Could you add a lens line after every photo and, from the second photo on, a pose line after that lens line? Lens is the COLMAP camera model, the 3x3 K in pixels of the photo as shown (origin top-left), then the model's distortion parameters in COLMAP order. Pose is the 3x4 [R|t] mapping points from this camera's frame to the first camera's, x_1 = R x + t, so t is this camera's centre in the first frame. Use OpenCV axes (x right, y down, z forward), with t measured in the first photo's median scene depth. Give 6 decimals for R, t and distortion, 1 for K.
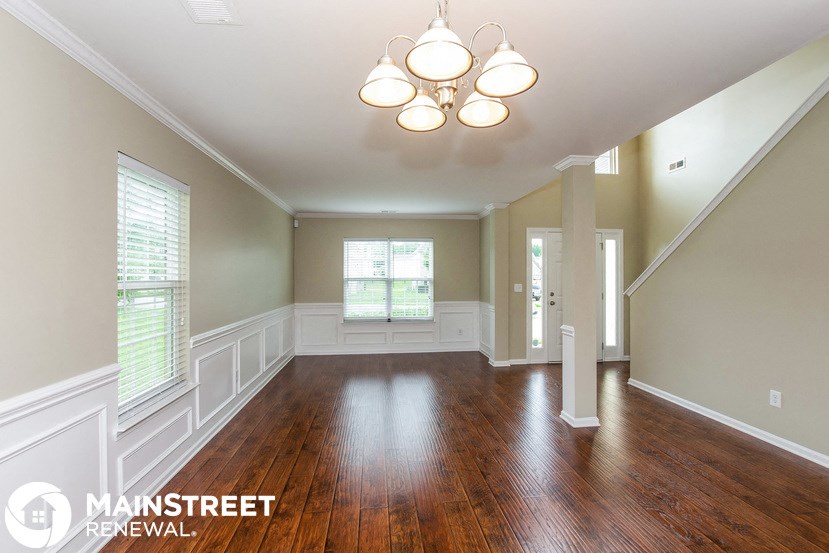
lens RADIAL K [[364.9, 0, 415.6], [0, 364.9, 280.9], [0, 0, 1]] dist [-0.023080, 0.007643]
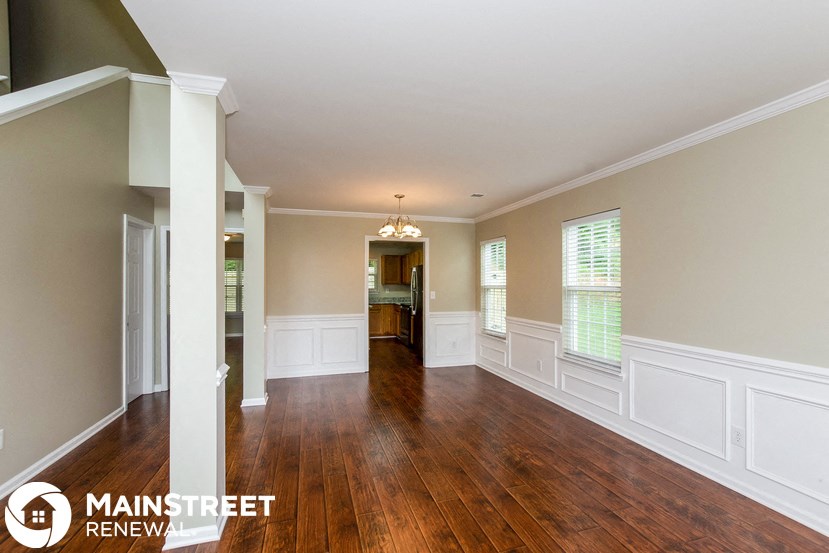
lens RADIAL K [[364.9, 0, 415.6], [0, 364.9, 280.9], [0, 0, 1]] dist [-0.023080, 0.007643]
pose [[-0.984214, -0.000434, -0.176980, 0.225403], [-0.000873, 0.999997, 0.002398, -0.012329], [0.176978, 0.002515, -0.984212, 1.879187]]
